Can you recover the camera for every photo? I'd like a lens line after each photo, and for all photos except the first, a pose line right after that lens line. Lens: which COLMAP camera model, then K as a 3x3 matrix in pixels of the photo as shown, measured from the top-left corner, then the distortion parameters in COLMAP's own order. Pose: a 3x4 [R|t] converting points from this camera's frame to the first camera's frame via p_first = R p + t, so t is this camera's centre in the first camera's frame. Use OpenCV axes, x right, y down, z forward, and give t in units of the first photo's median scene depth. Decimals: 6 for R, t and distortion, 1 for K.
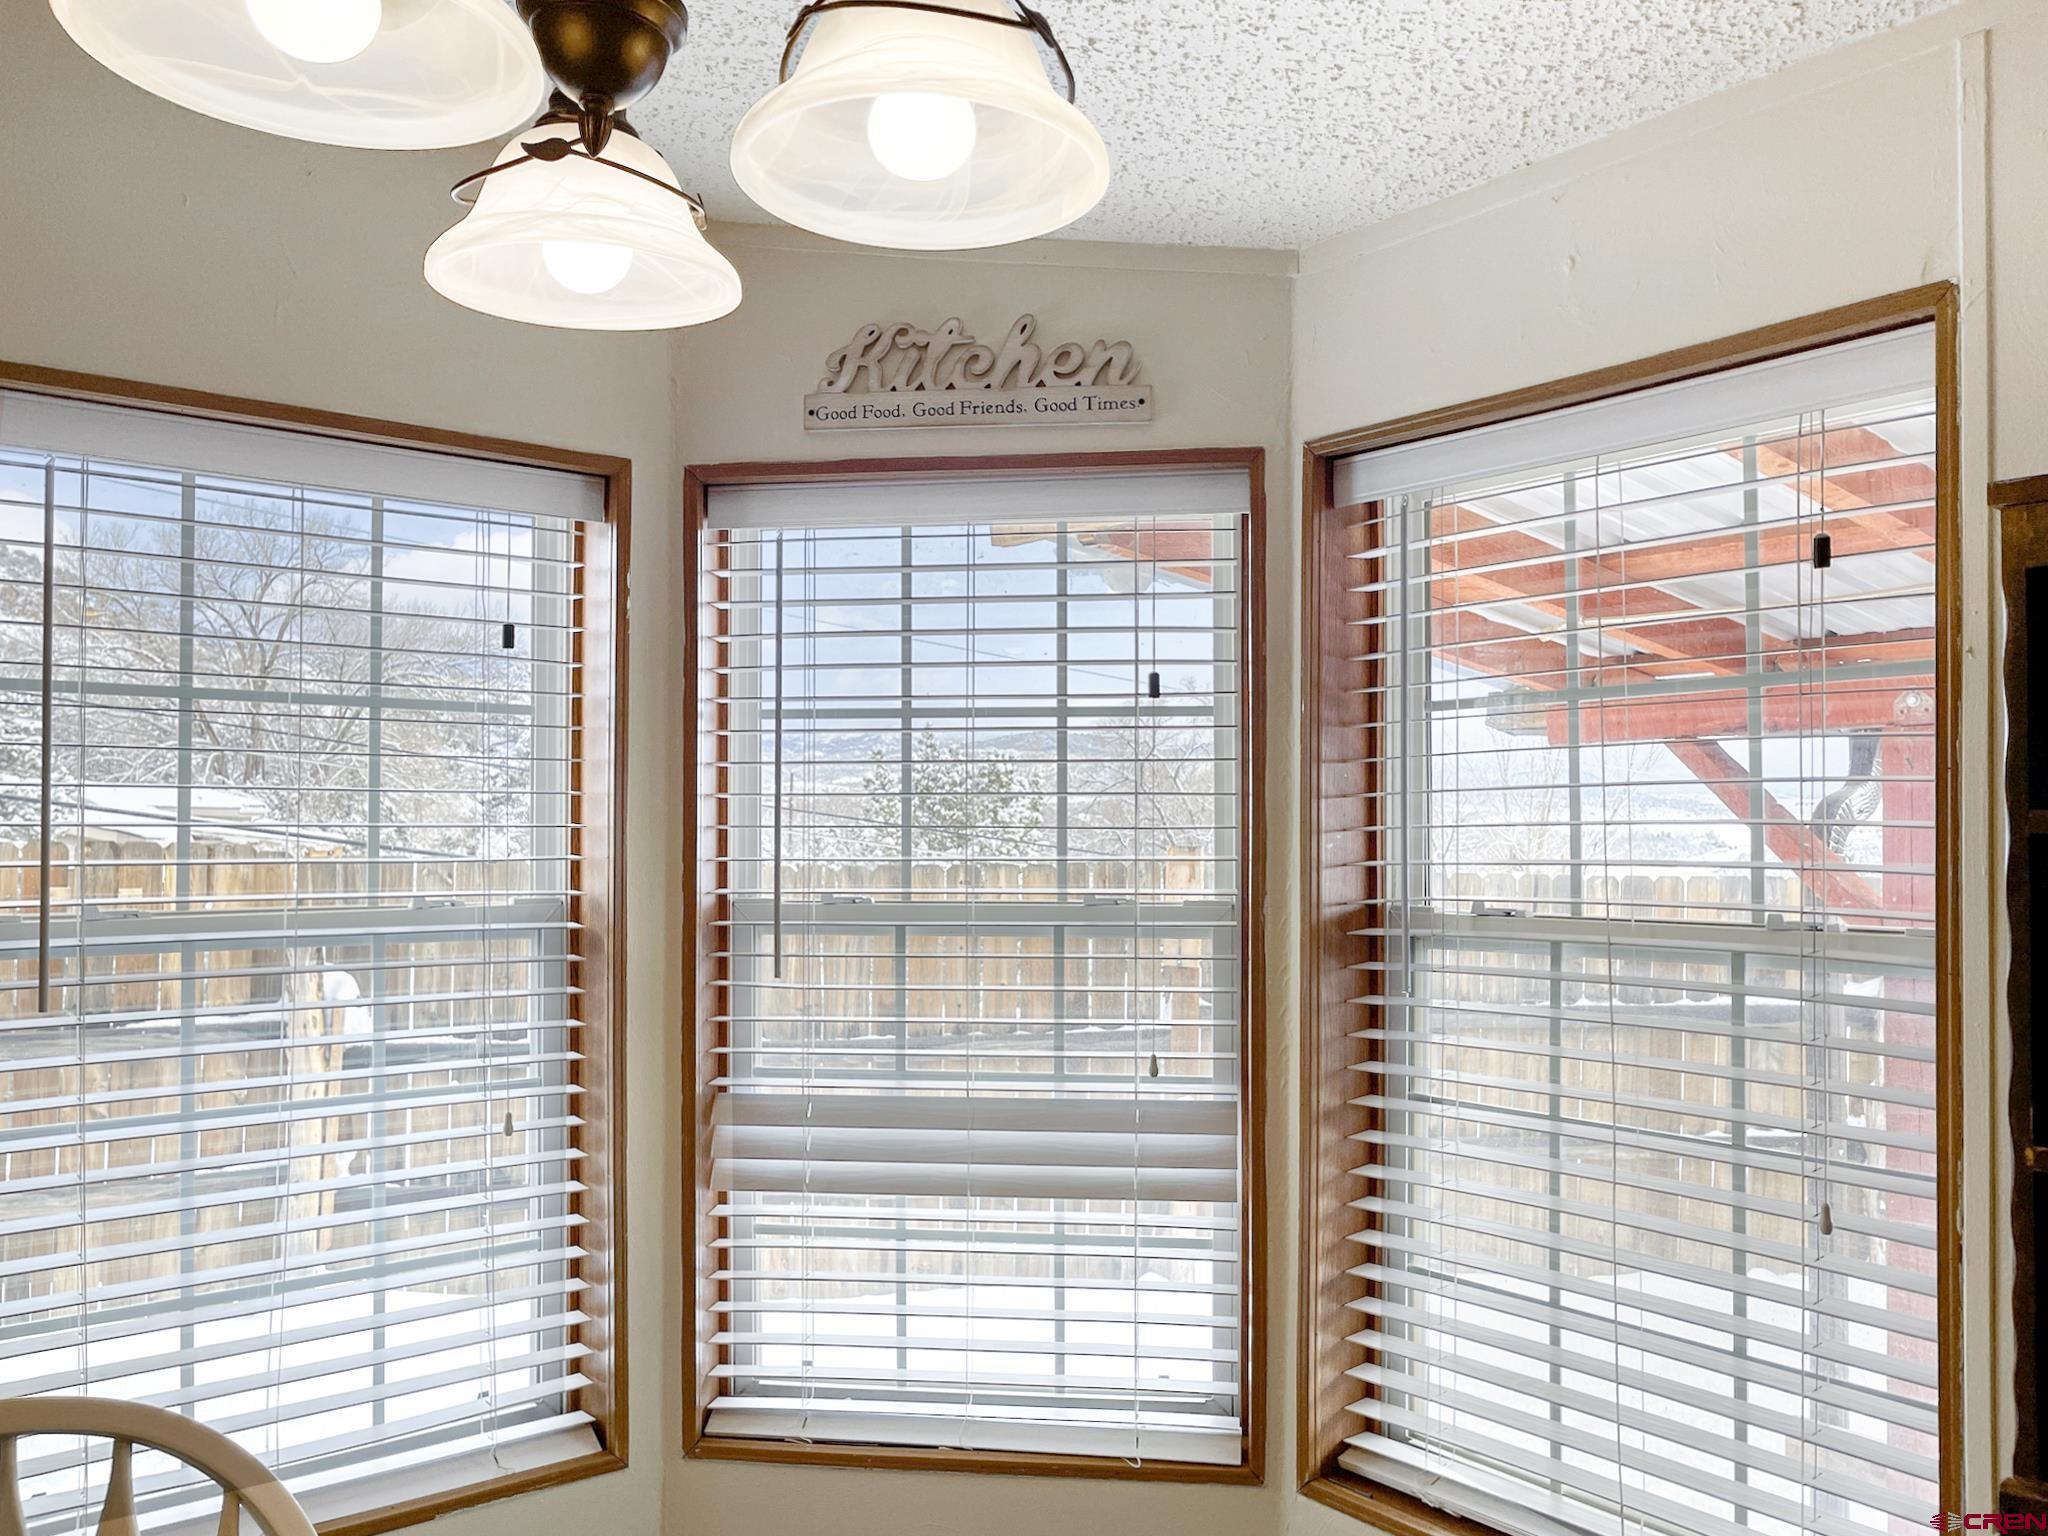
lens RADIAL K [[1558.0, 0, 1028.3], [0, 1558.0, 825.8], [0, 0, 1]] dist [-0.042295, 0.001176]
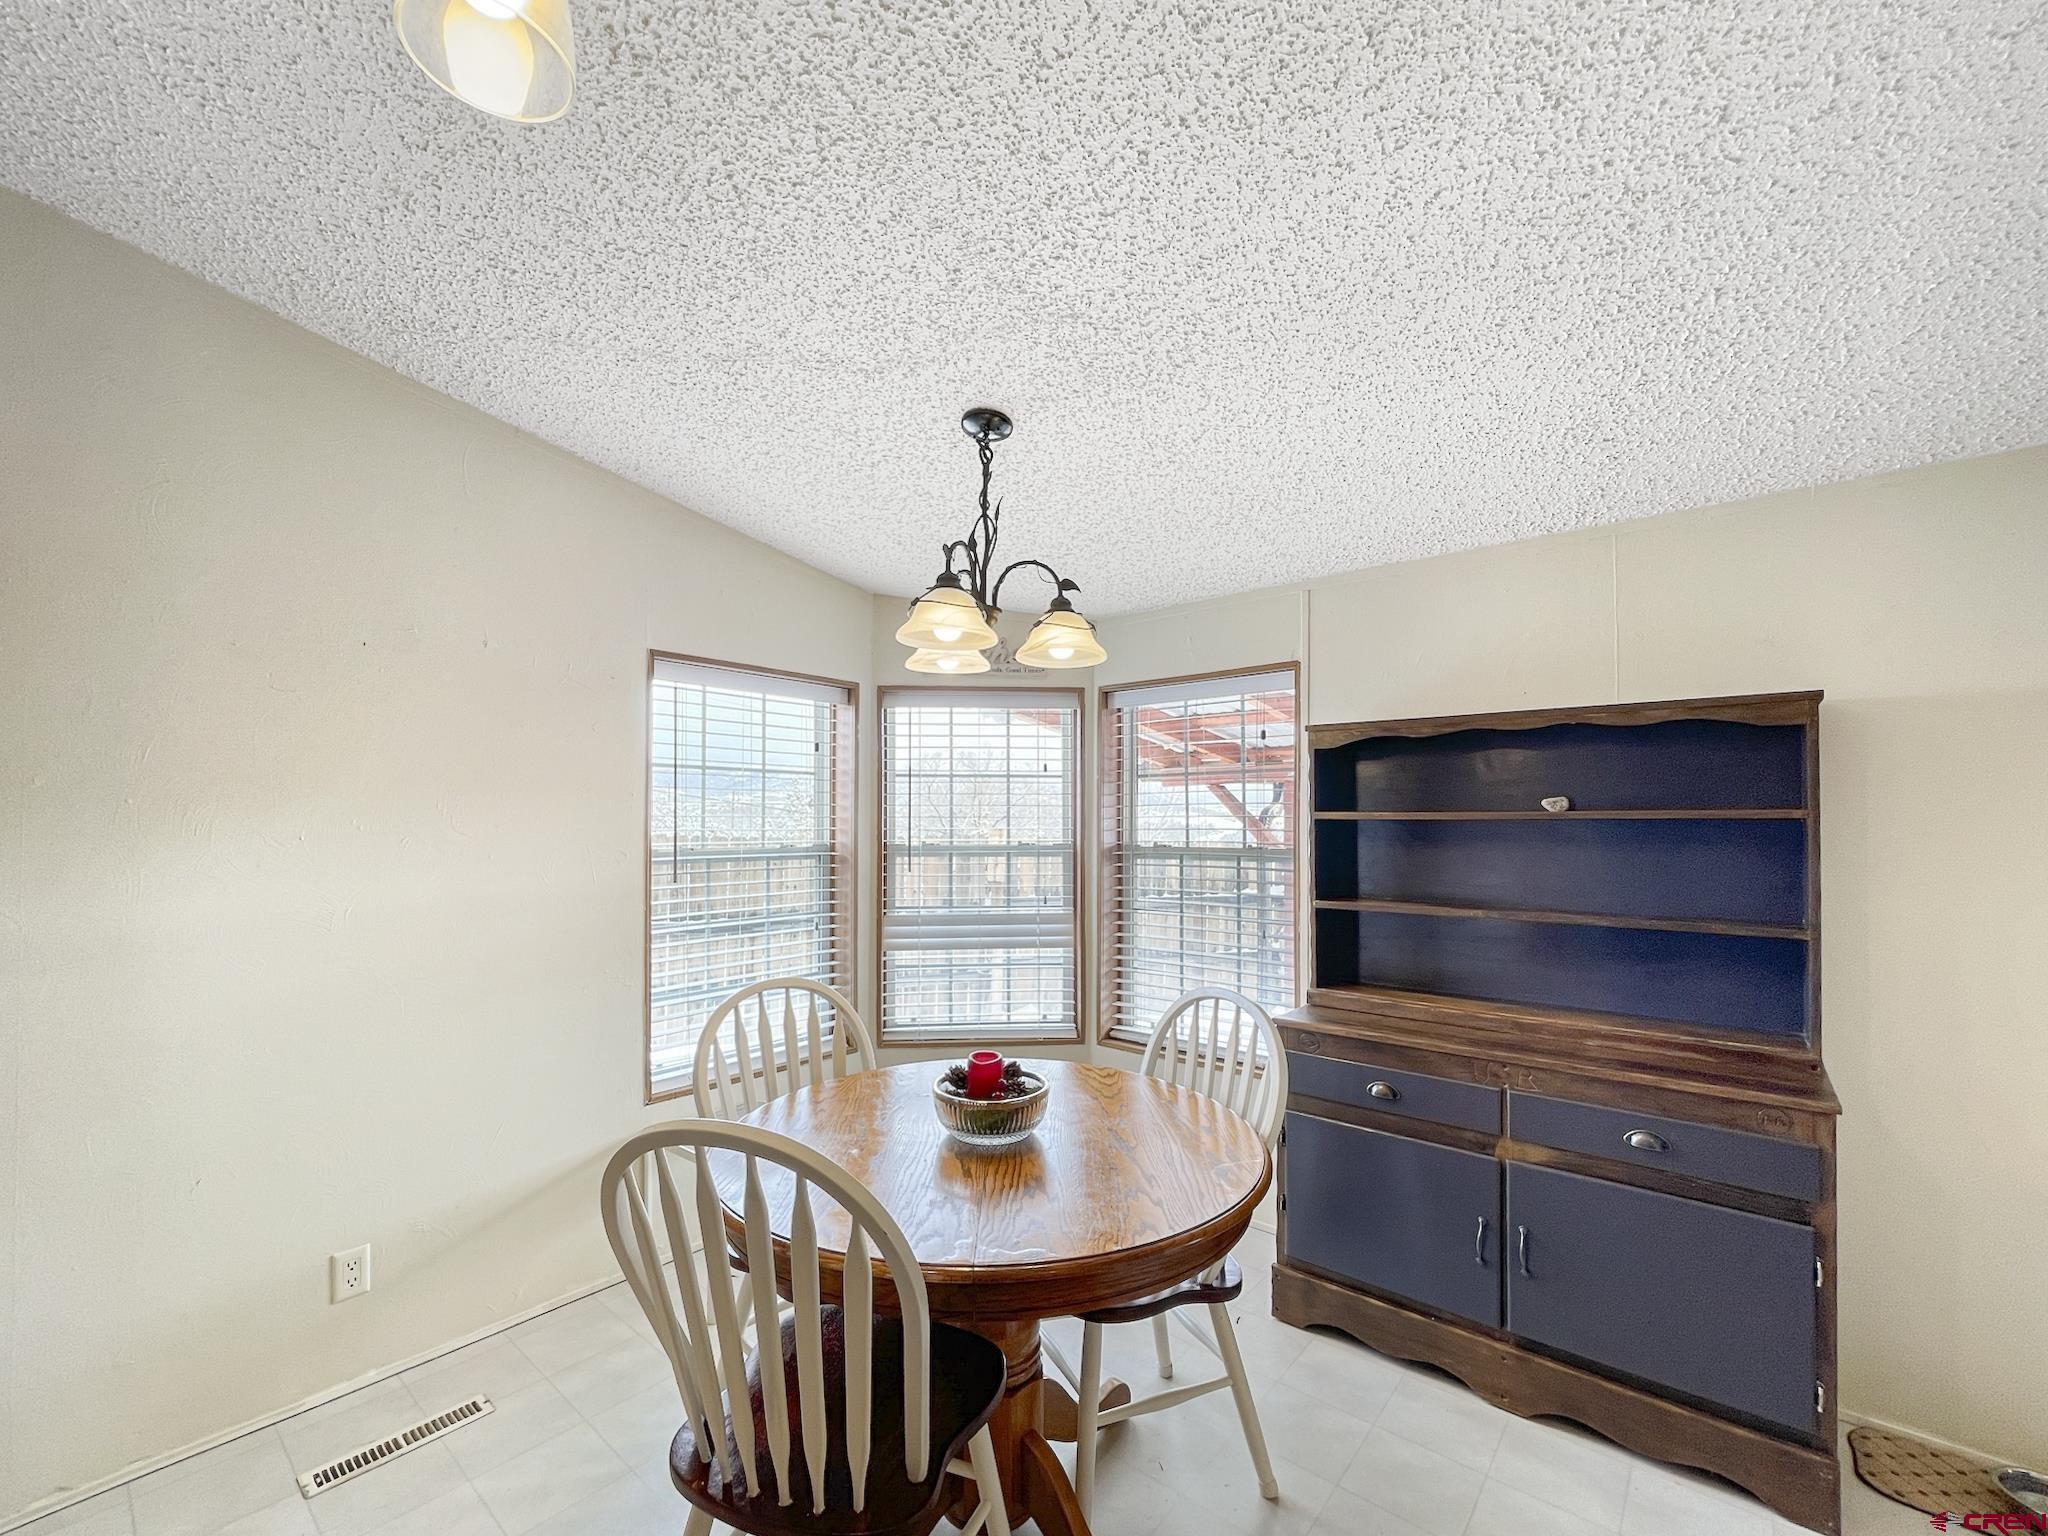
lens RADIAL K [[844.6, 0, 1018.7], [0, 844.6, 797.3], [0, 0, 1]] dist [0.005197, -0.003106]
pose [[0.981917, 0.005153, 0.189243, -0.263437], [-0.002166, 0.999870, -0.015991, -0.011262], [-0.189301, 0.015292, 0.981800, -0.524864]]
